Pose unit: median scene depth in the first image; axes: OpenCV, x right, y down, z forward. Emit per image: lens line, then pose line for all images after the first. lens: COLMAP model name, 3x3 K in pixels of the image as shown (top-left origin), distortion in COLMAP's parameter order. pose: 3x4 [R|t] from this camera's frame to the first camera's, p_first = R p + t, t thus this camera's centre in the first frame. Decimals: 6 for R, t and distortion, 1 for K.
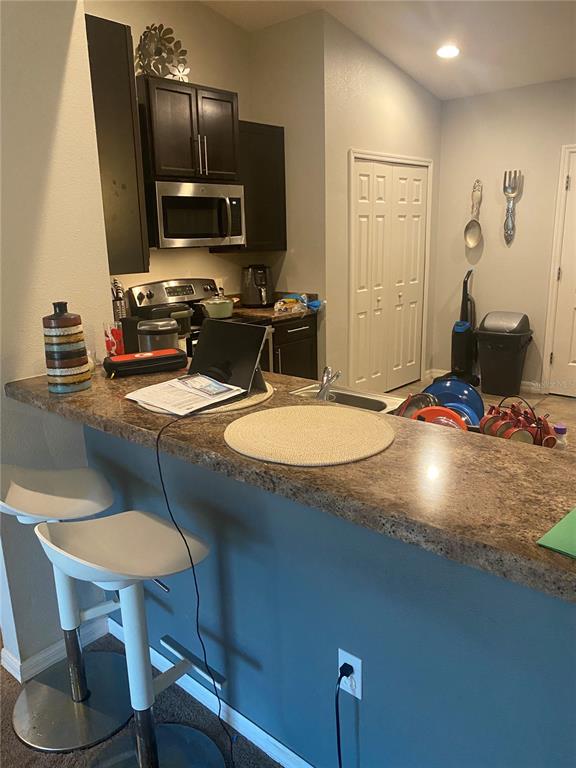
lens RADIAL K [[588.2, 0, 289.1], [0, 588.2, 385.9], [0, 0, 1]] dist [0.048197, -0.074608]
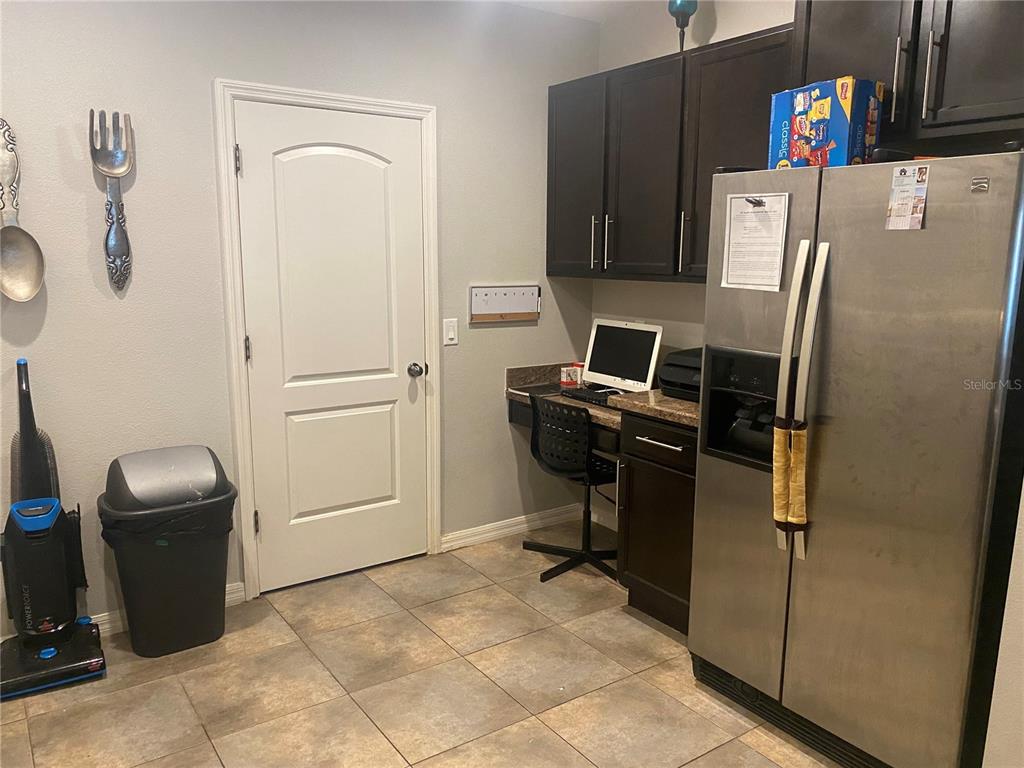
lens RADIAL K [[784.2, 0, 507.9], [0, 784.2, 388.6], [0, 0, 1]] dist [0.048197, -0.074608]
pose [[0.241299, -0.147383, 0.959194, -0.114655], [0.230782, 0.968760, 0.090796, -0.184017], [-0.942610, 0.199456, 0.267774, 0.703629]]
